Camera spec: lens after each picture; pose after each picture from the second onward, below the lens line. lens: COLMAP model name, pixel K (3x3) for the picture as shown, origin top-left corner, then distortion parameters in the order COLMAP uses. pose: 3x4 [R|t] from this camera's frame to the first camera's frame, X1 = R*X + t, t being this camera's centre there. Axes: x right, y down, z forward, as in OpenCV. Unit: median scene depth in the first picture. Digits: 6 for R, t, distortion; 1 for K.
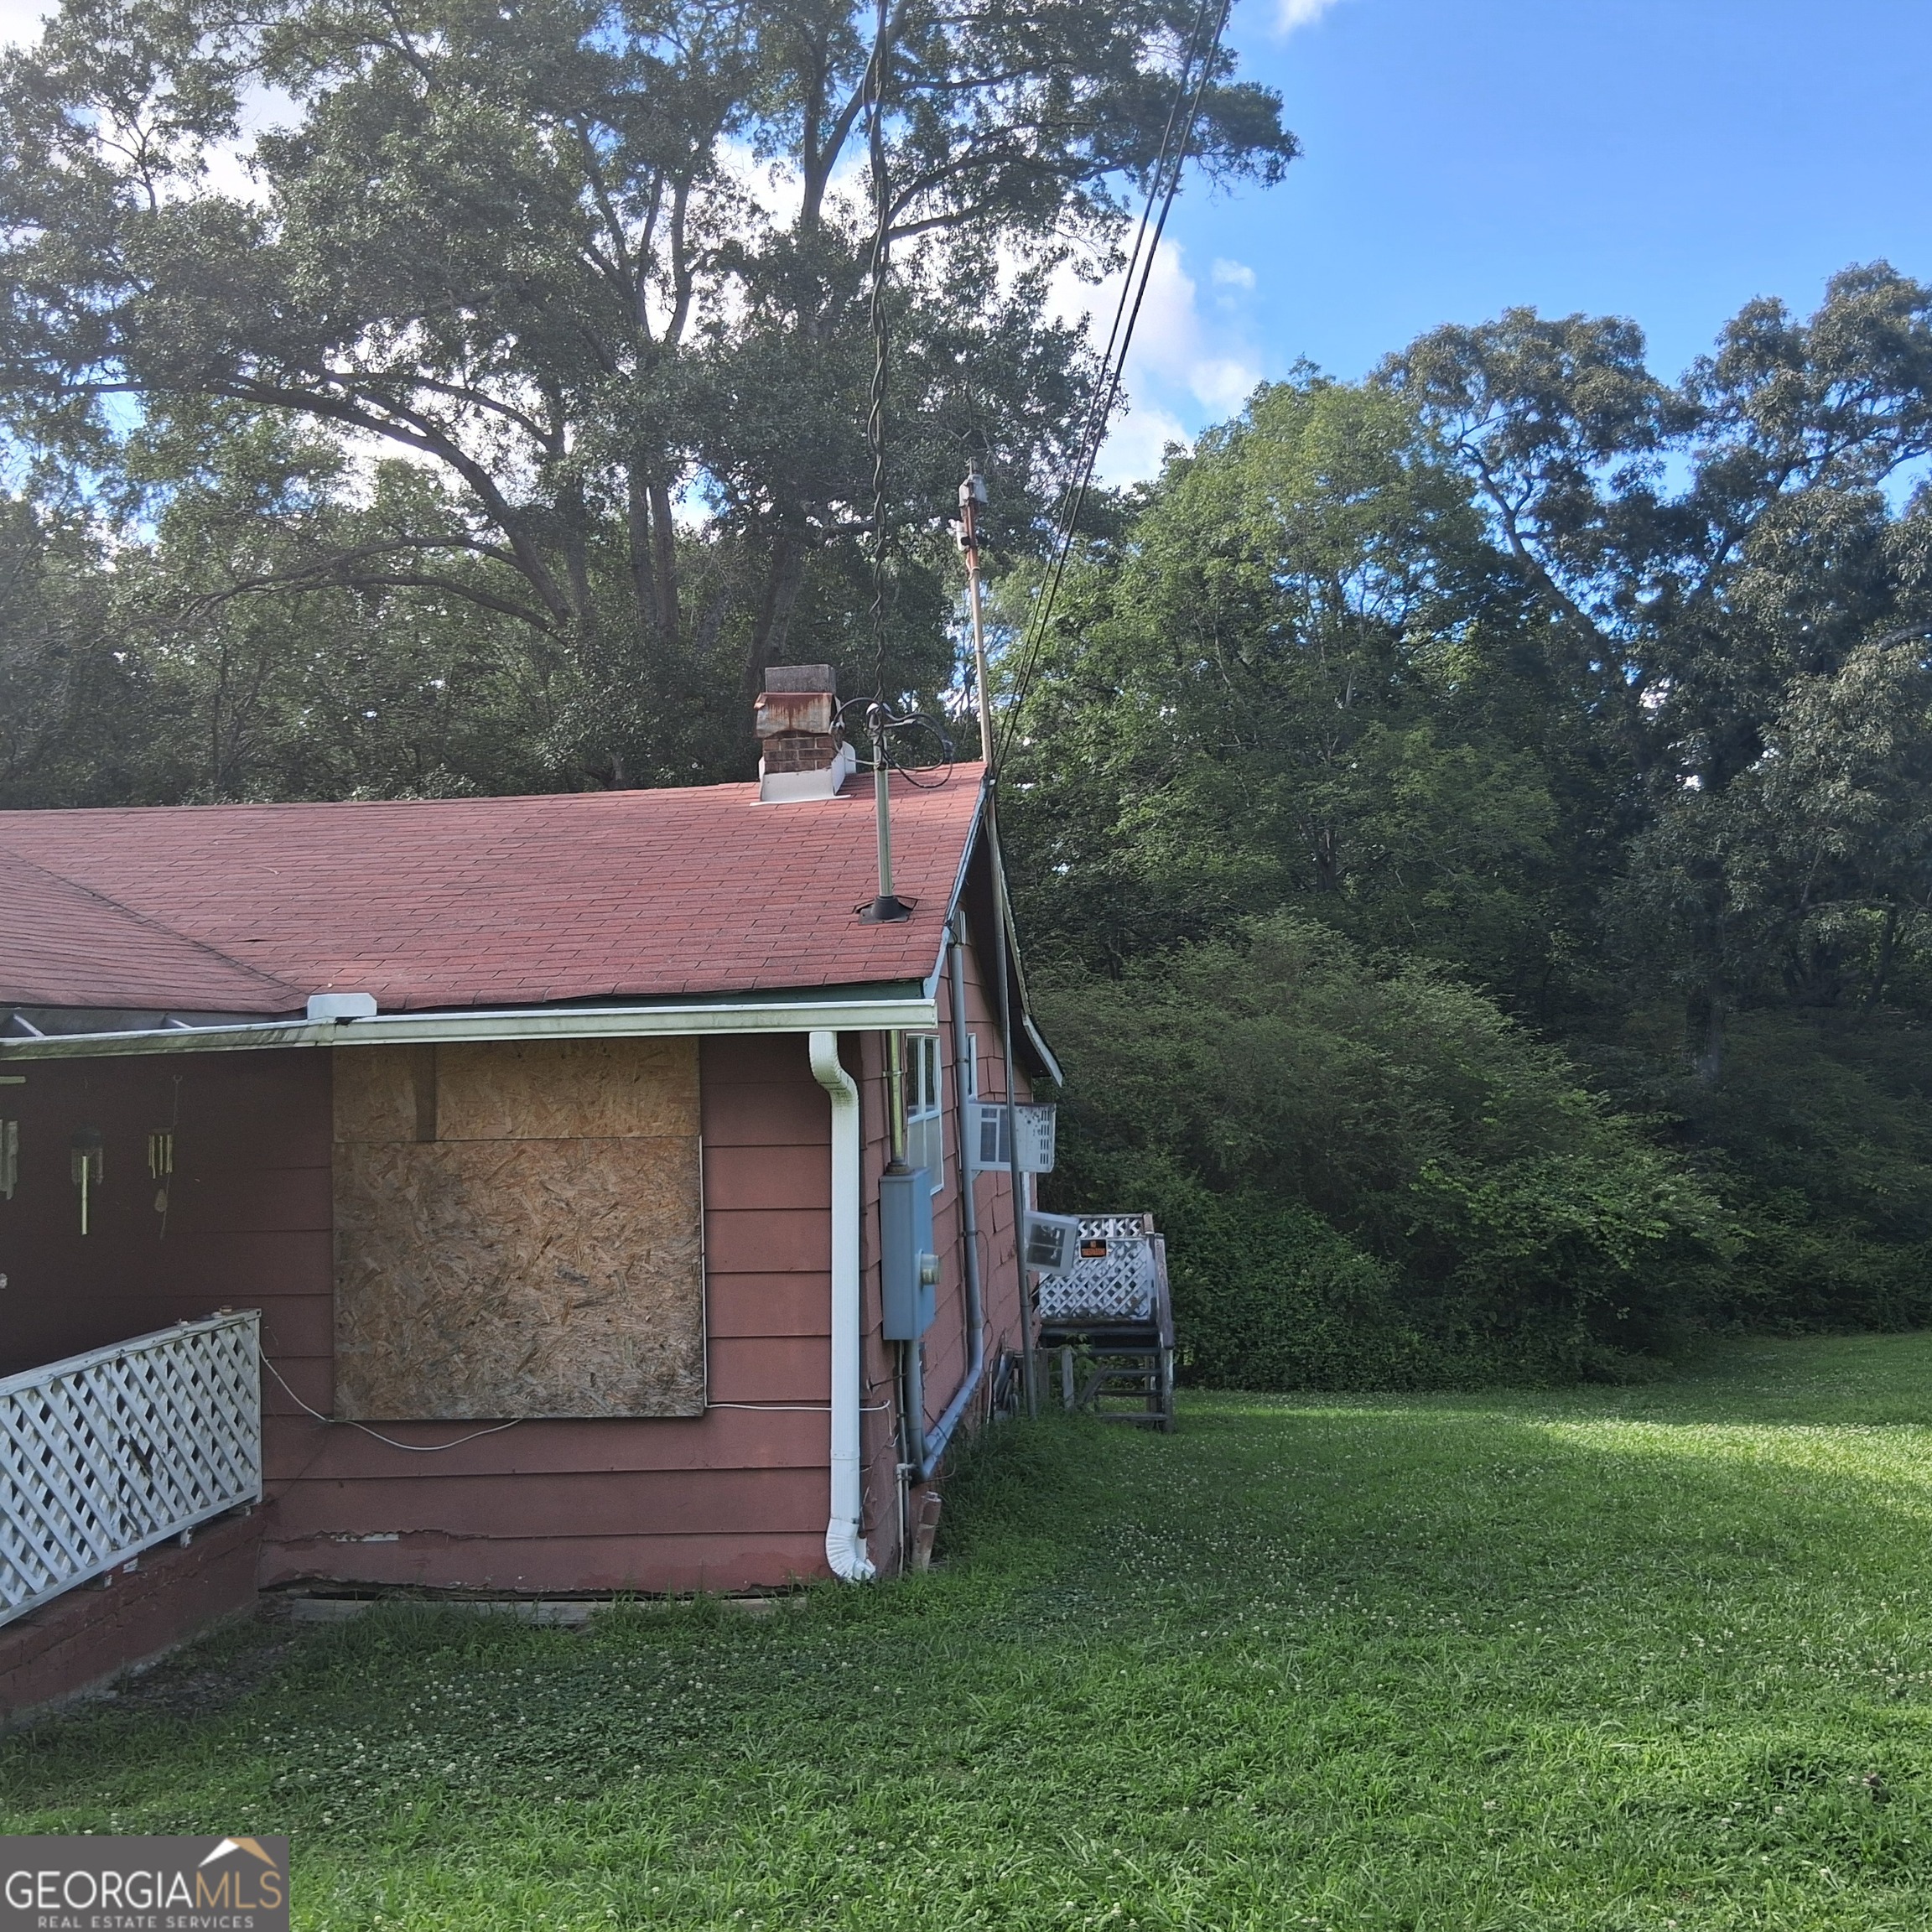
lens RADIAL K [[1918.7, 0, 968.6], [0, 1918.7, 970.1], [0, 0, 1]] dist [0.084037, -0.165935]
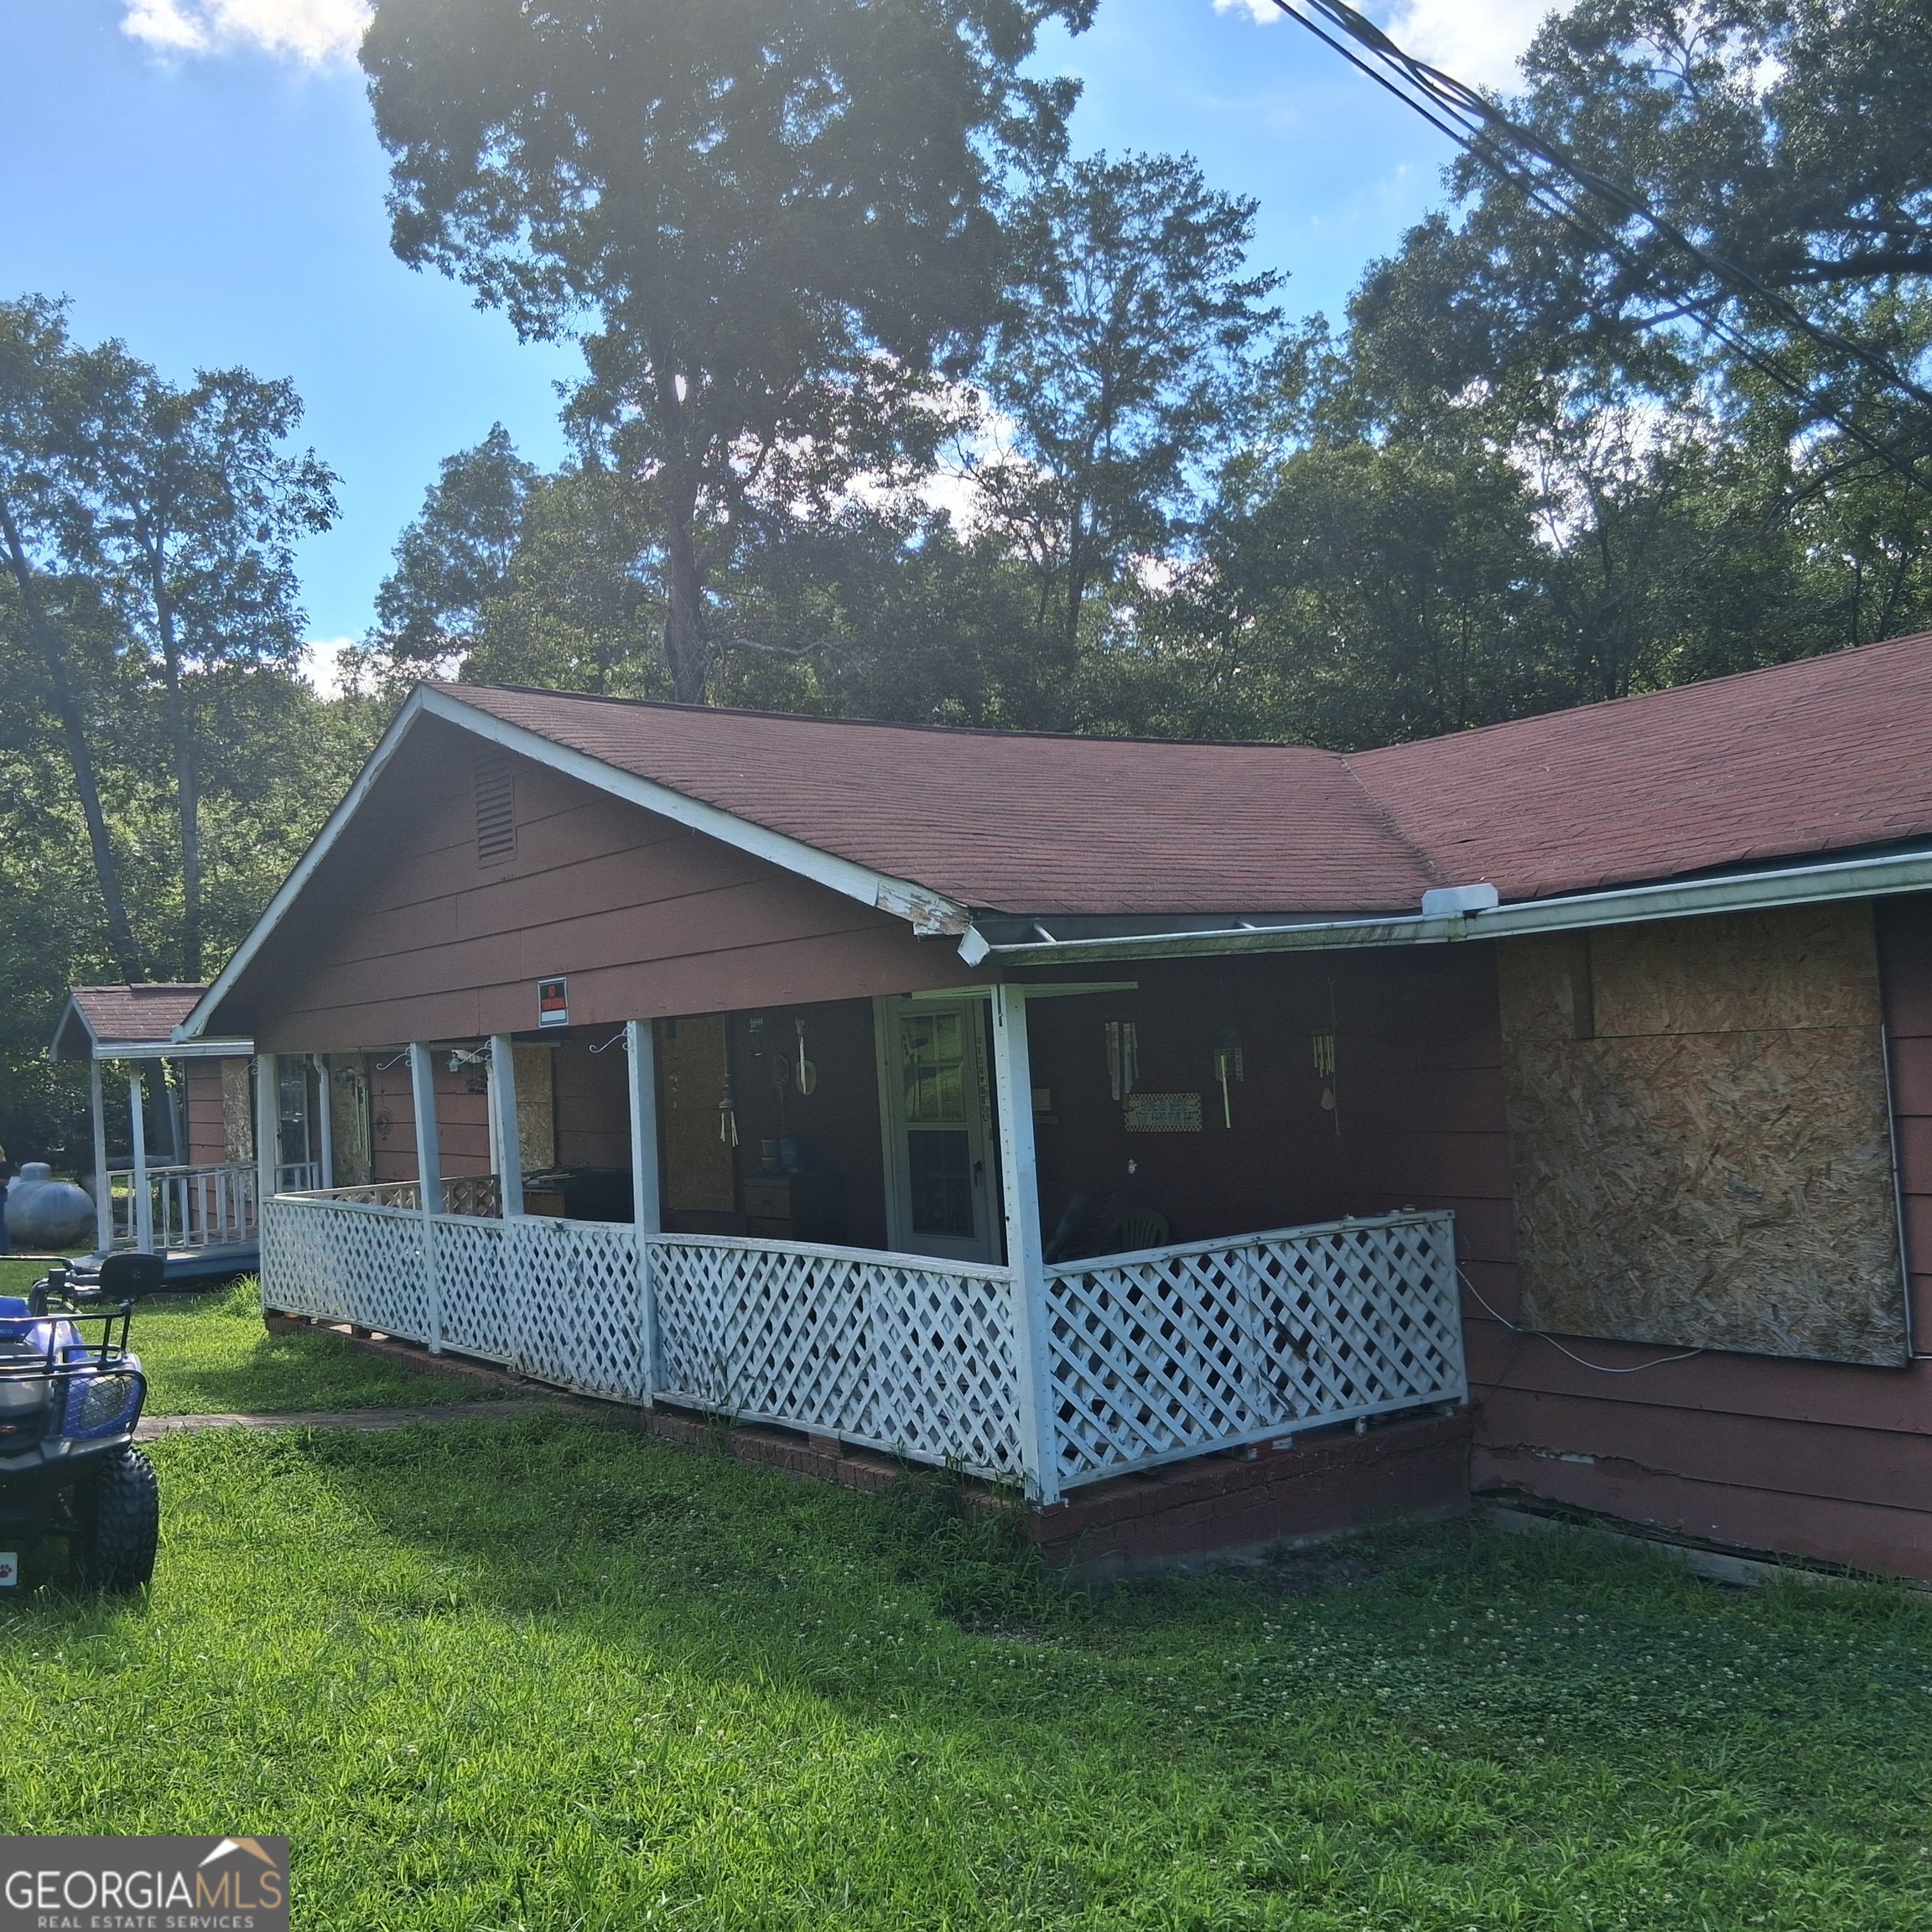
lens RADIAL K [[1918.7, 0, 968.6], [0, 1918.7, 970.1], [0, 0, 1]] dist [0.084037, -0.165935]
pose [[0.659622, -0.049025, -0.749997, 0.221604], [0.077587, 0.996981, 0.003068, 0.030888], [0.747582, -0.060213, 0.661434, 0.173458]]
